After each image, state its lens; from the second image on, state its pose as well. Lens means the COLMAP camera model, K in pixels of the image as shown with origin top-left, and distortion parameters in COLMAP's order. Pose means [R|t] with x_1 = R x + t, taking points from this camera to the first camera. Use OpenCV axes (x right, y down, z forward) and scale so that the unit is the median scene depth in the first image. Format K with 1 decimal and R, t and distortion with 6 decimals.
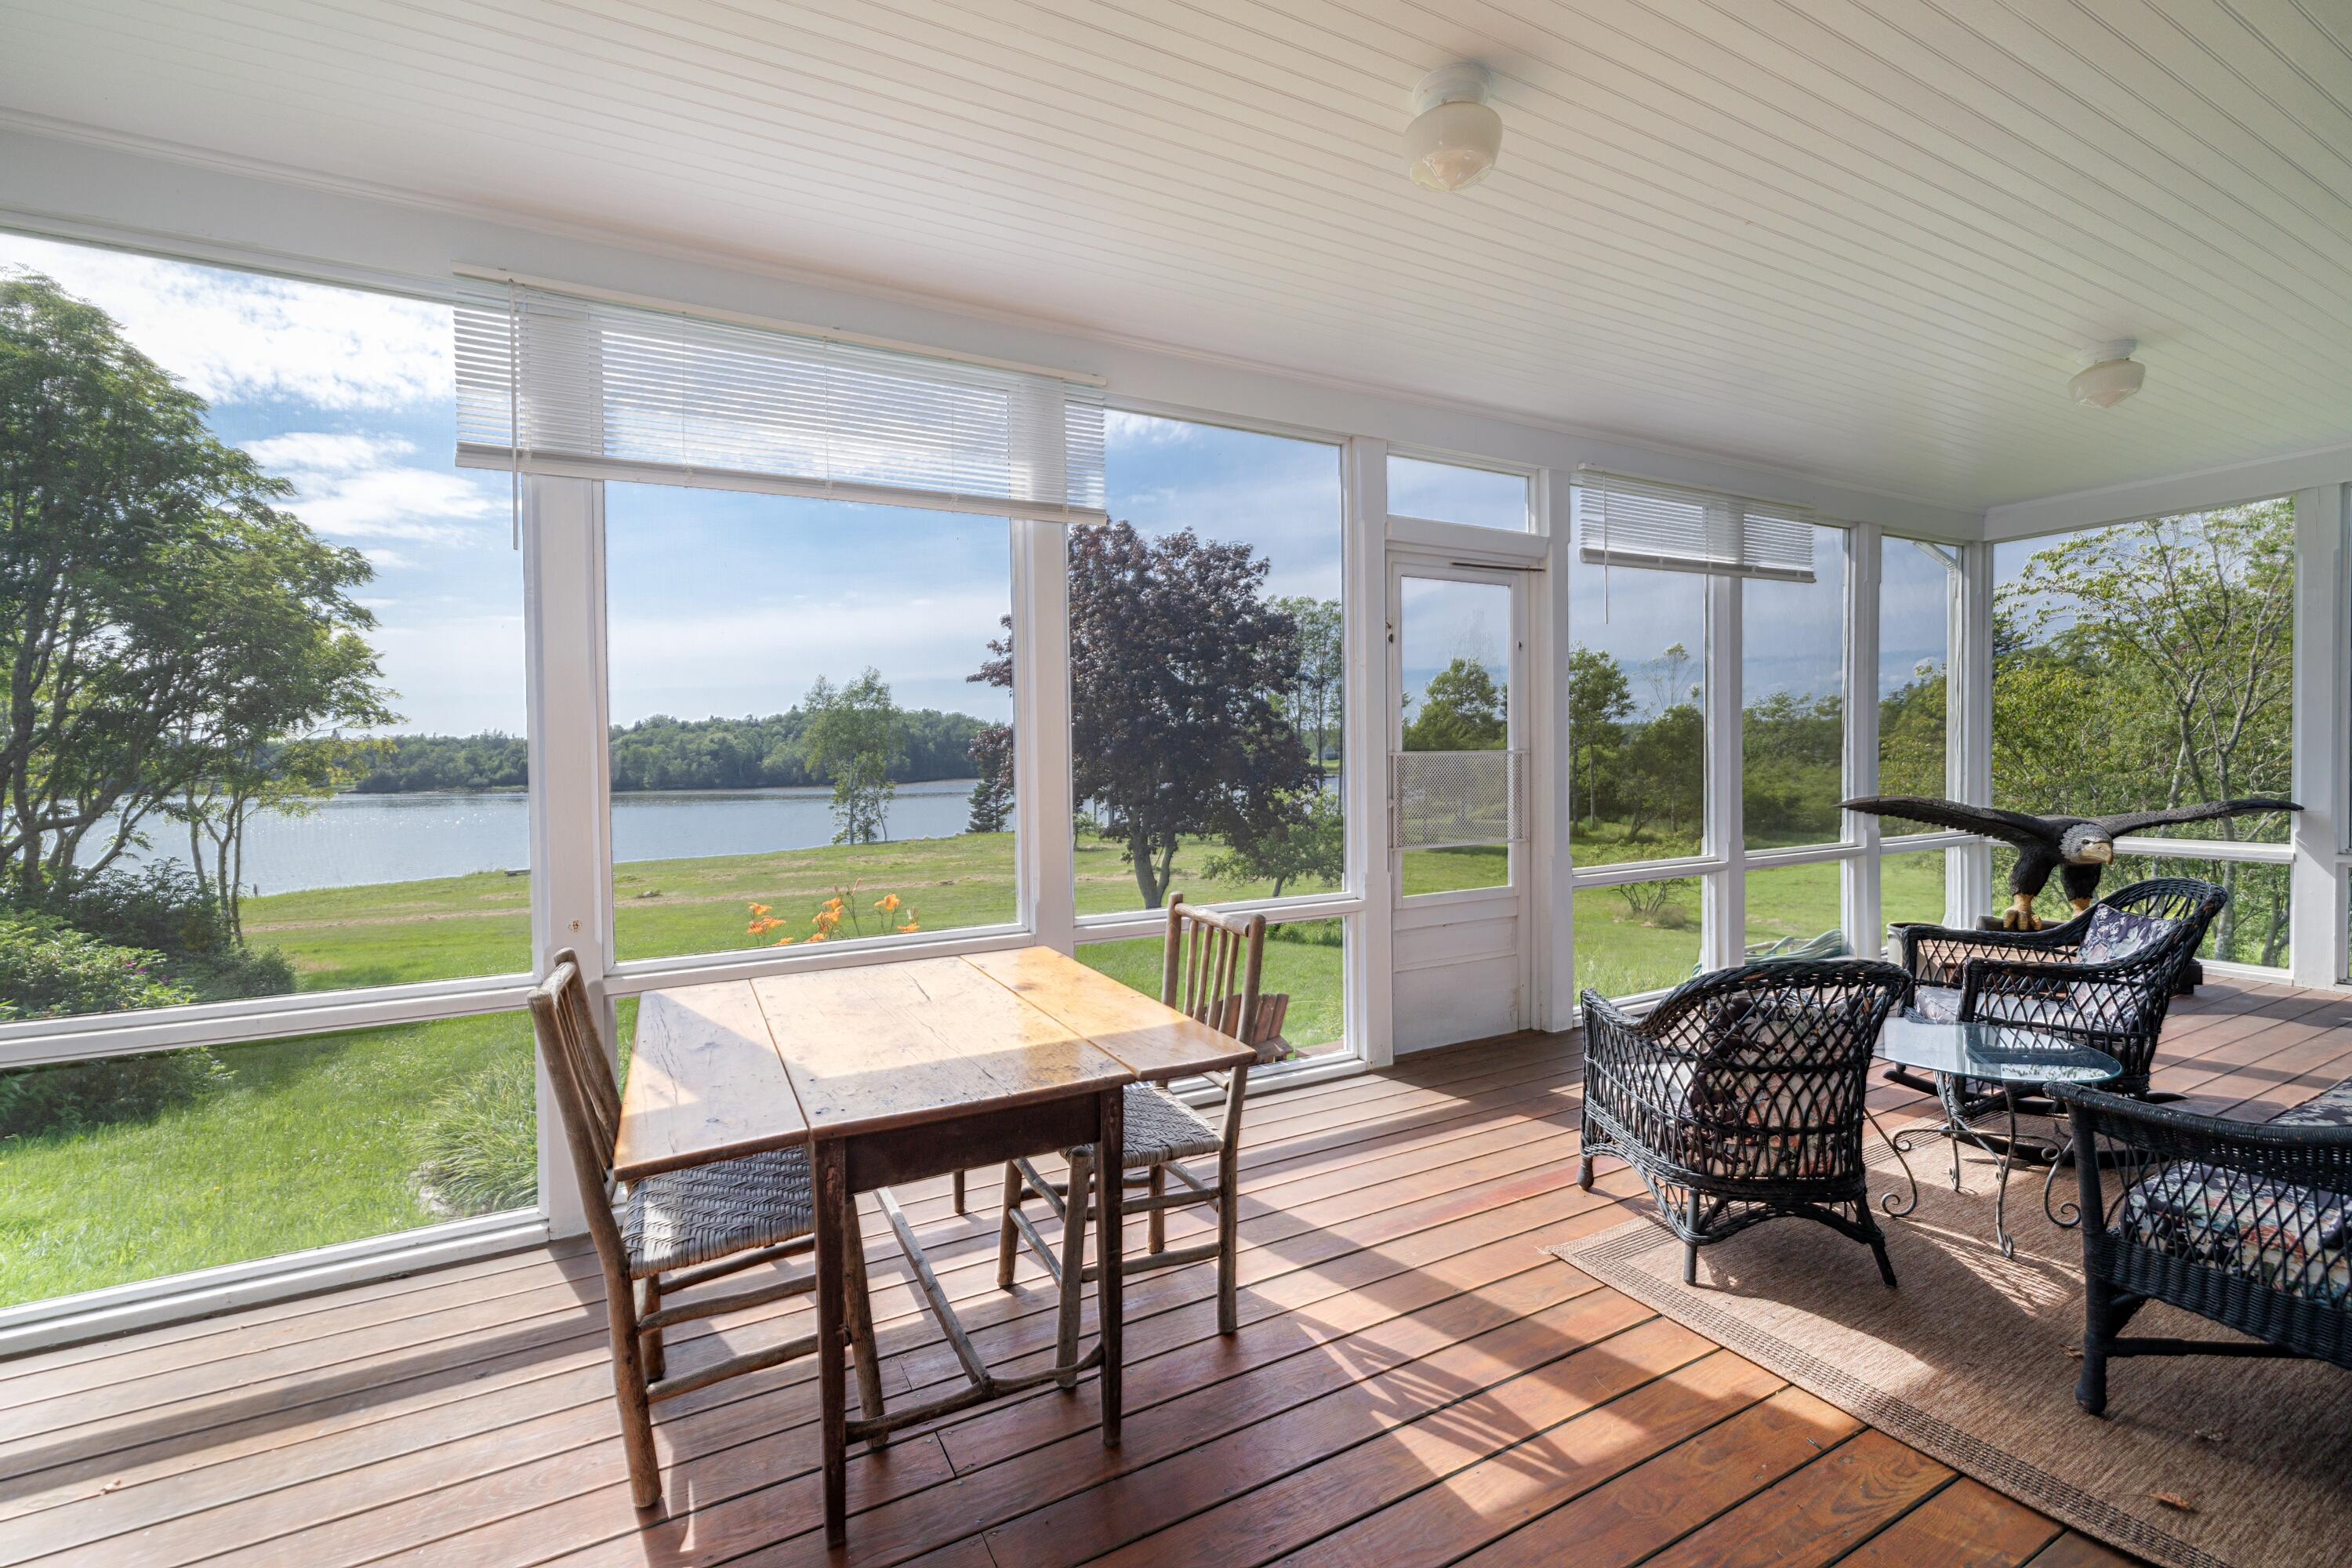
lens RADIAL K [[1001.2, 0, 1175.8], [0, 1001.2, 770.7], [0, 0, 1]] dist [0.002242, 0.000599]
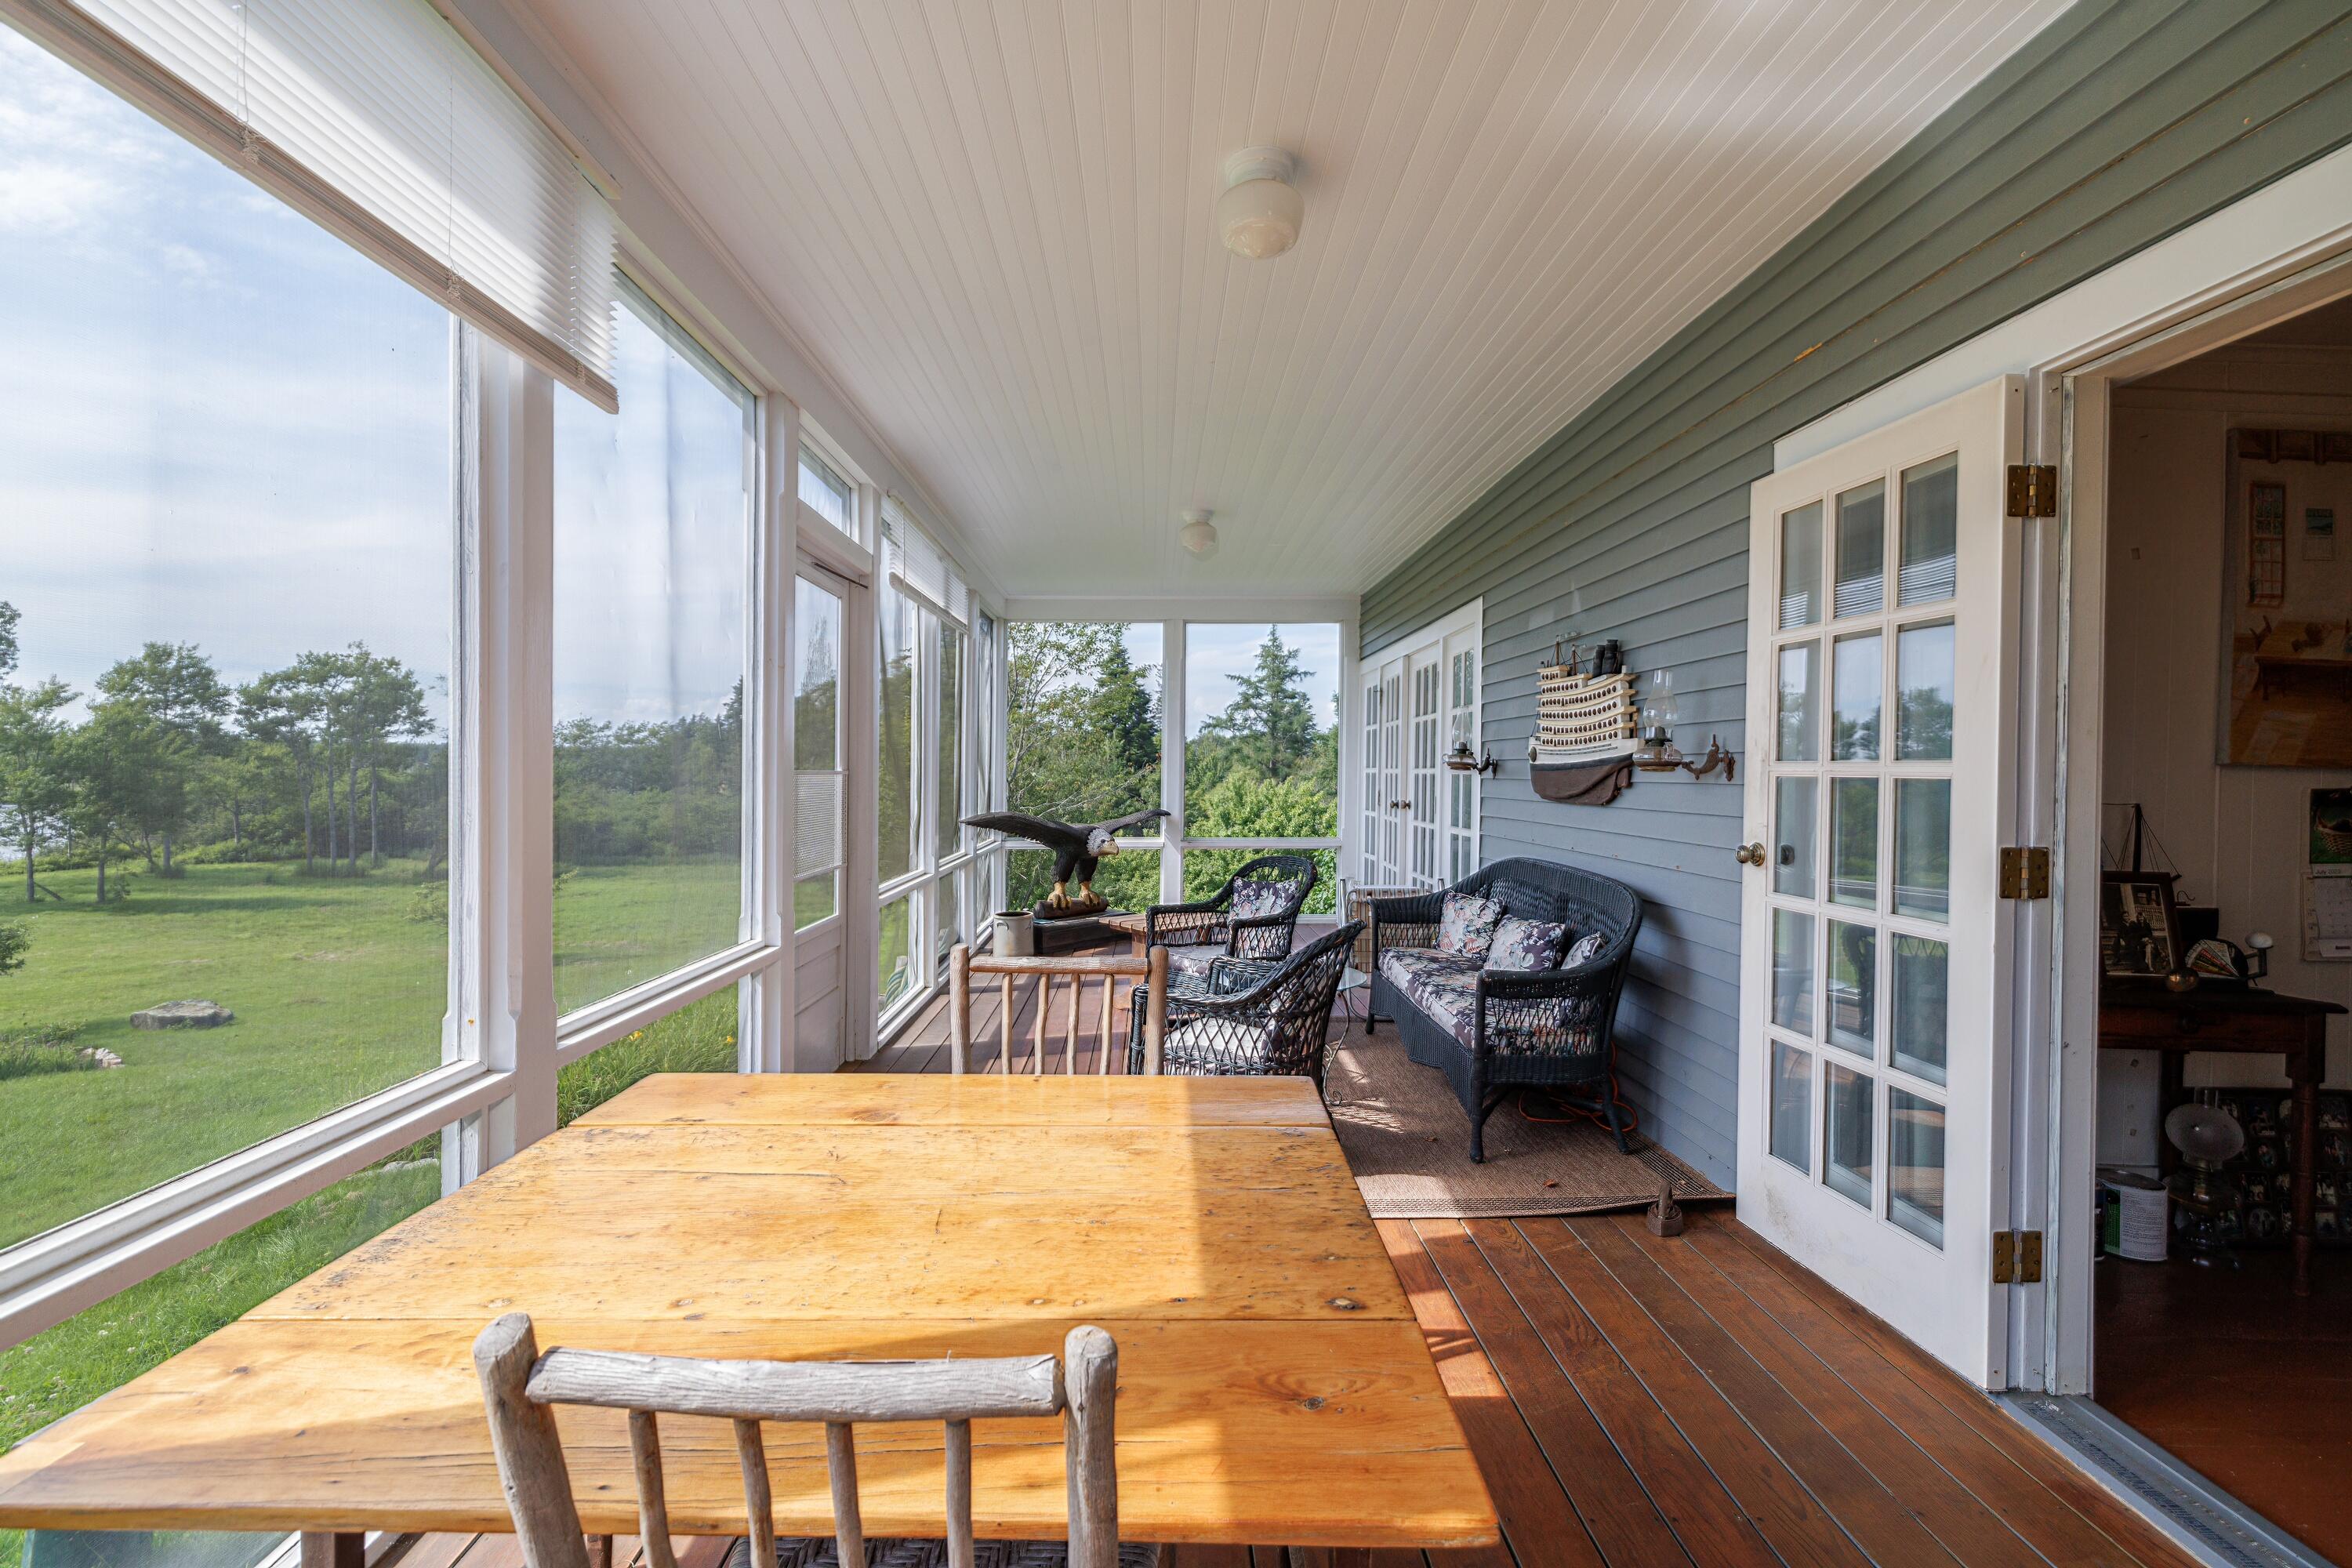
lens RADIAL K [[1001.2, 0, 1164.1], [0, 1001.2, 770.3], [0, 0, 1]] dist [0.002242, 0.000599]
pose [[0.466103, 0.017669, 0.884554, -0.021454], [0.005536, 0.999723, -0.022887, 0.000208], [-0.884713, 0.015565, 0.465876, 0.017351]]
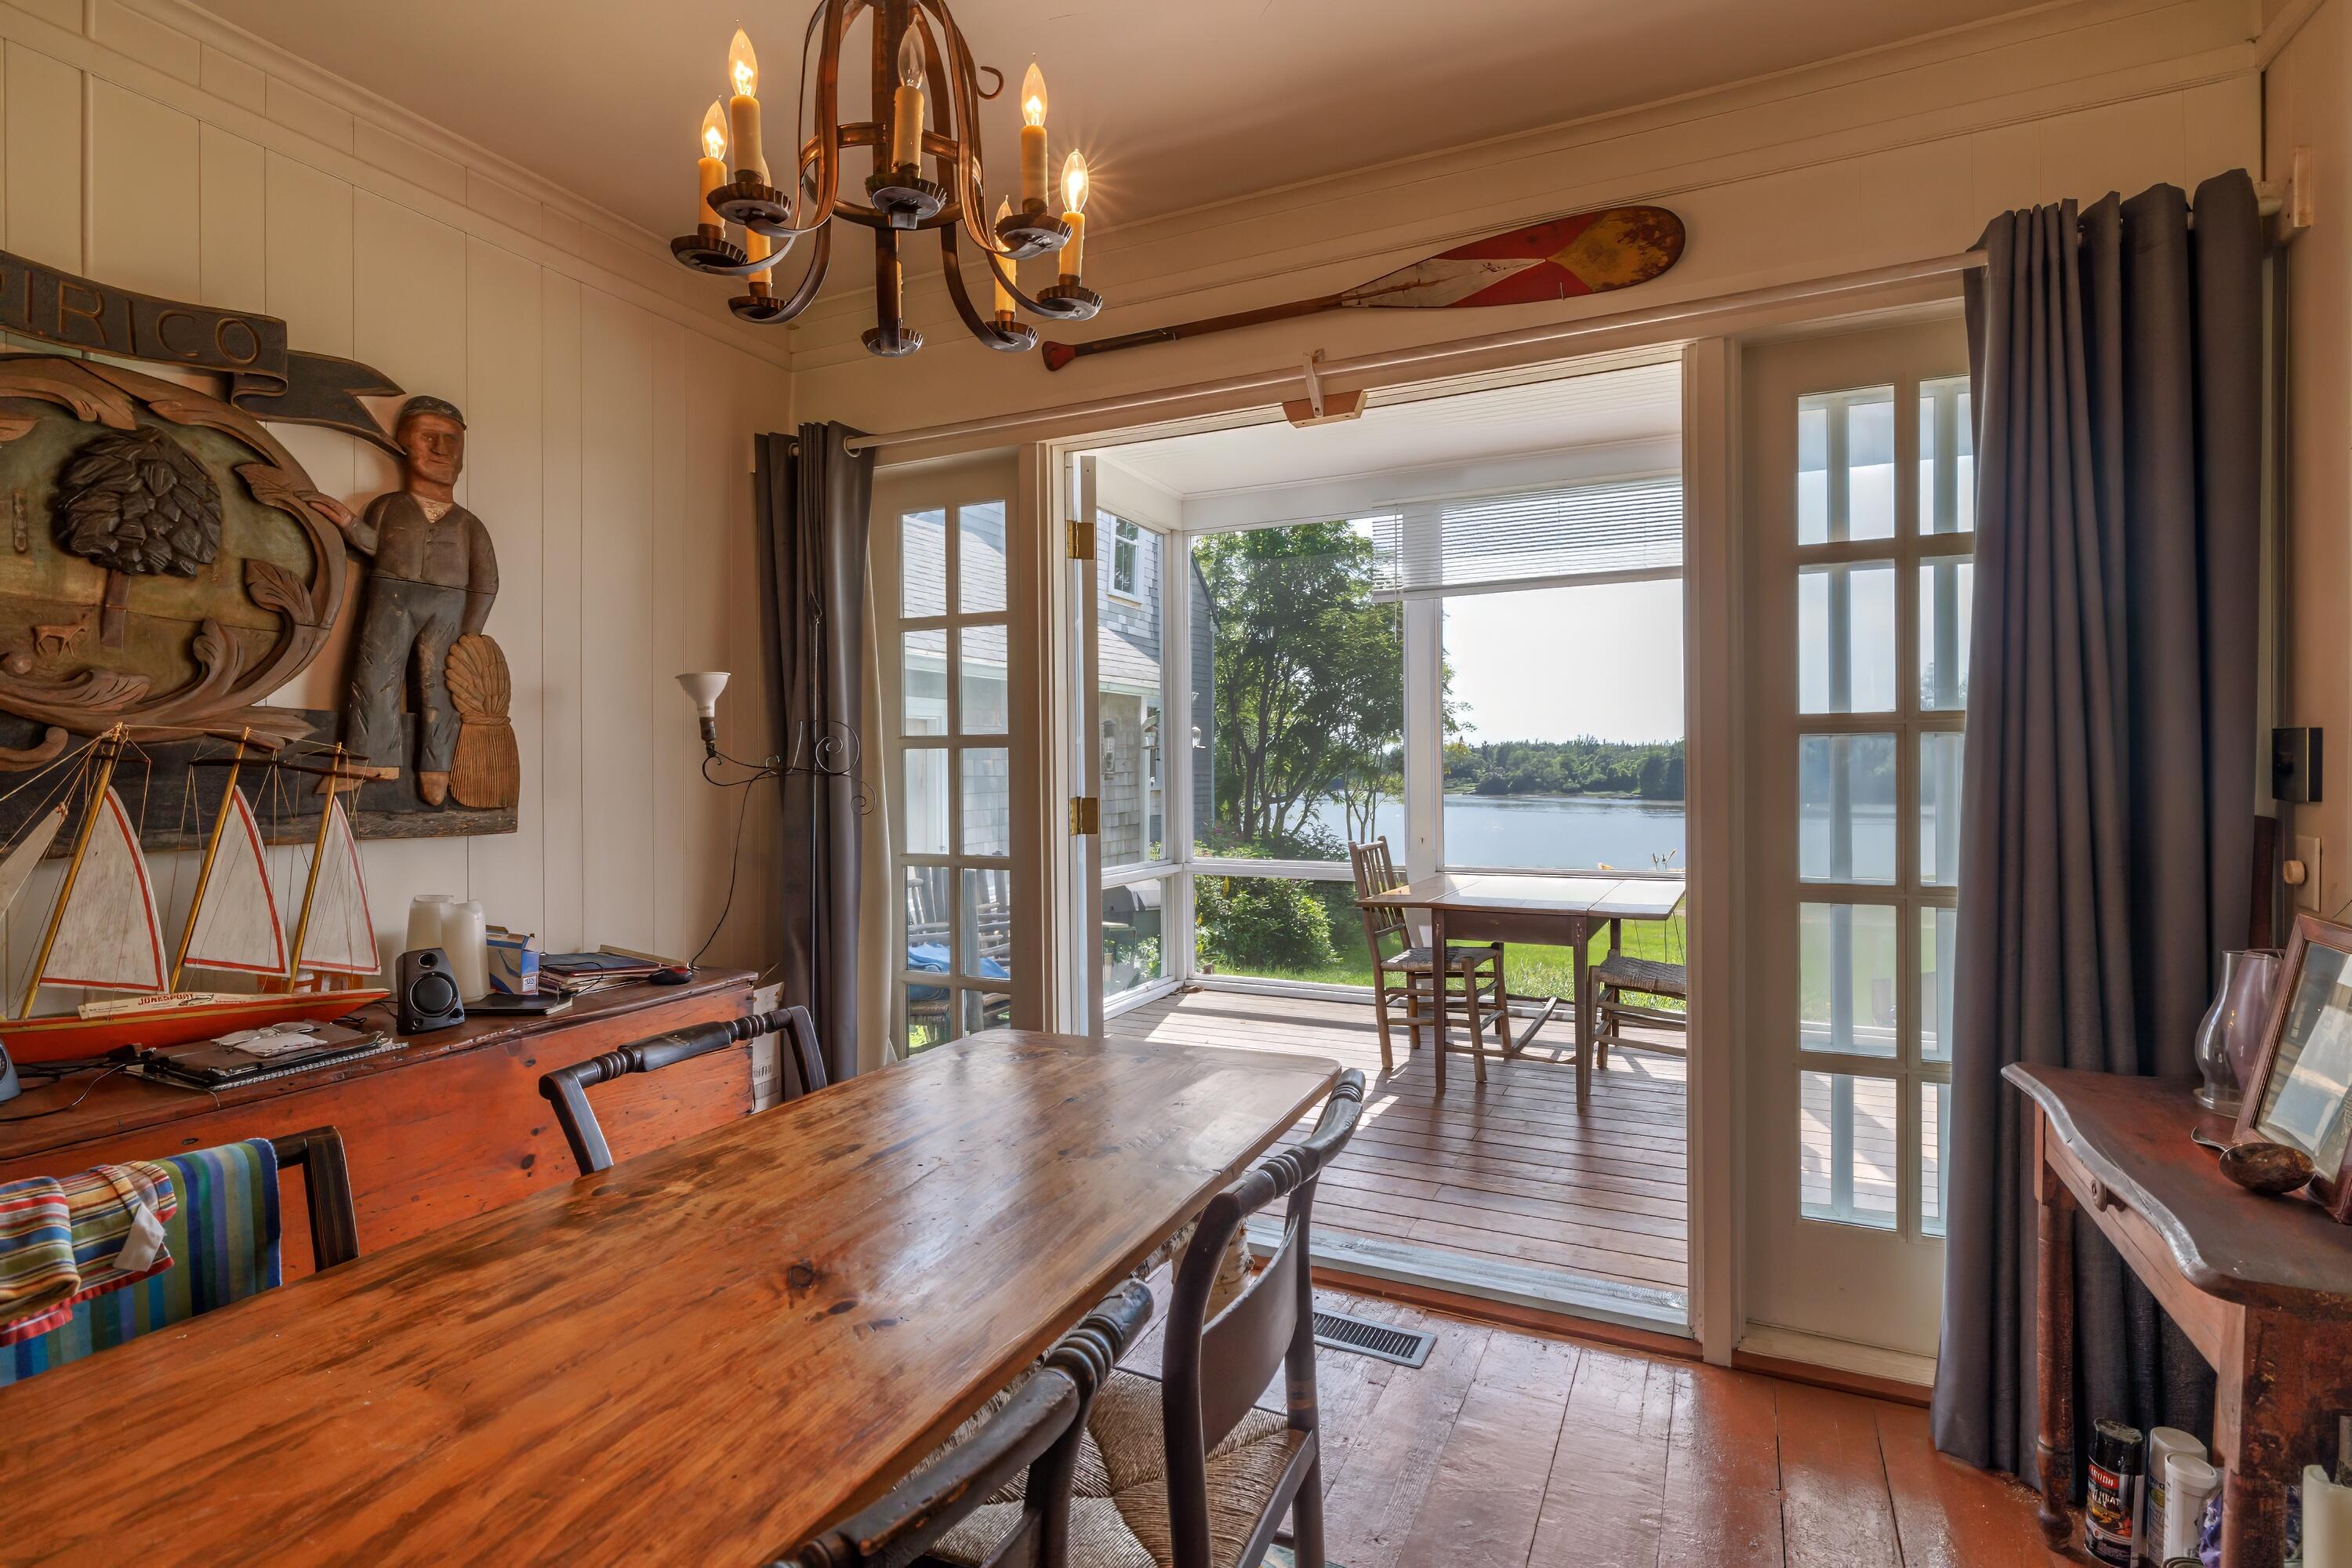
lens RADIAL K [[1152.8, 0, 1176.7], [0, 1152.8, 782.8], [0, 0, 1]] dist [-0.002619, -0.000347]
pose [[0.590080, 0.017881, -0.807147, 0.217812], [-0.014864, 0.999826, 0.011282, 0.009652], [0.807208, 0.005340, 0.590243, -0.162661]]
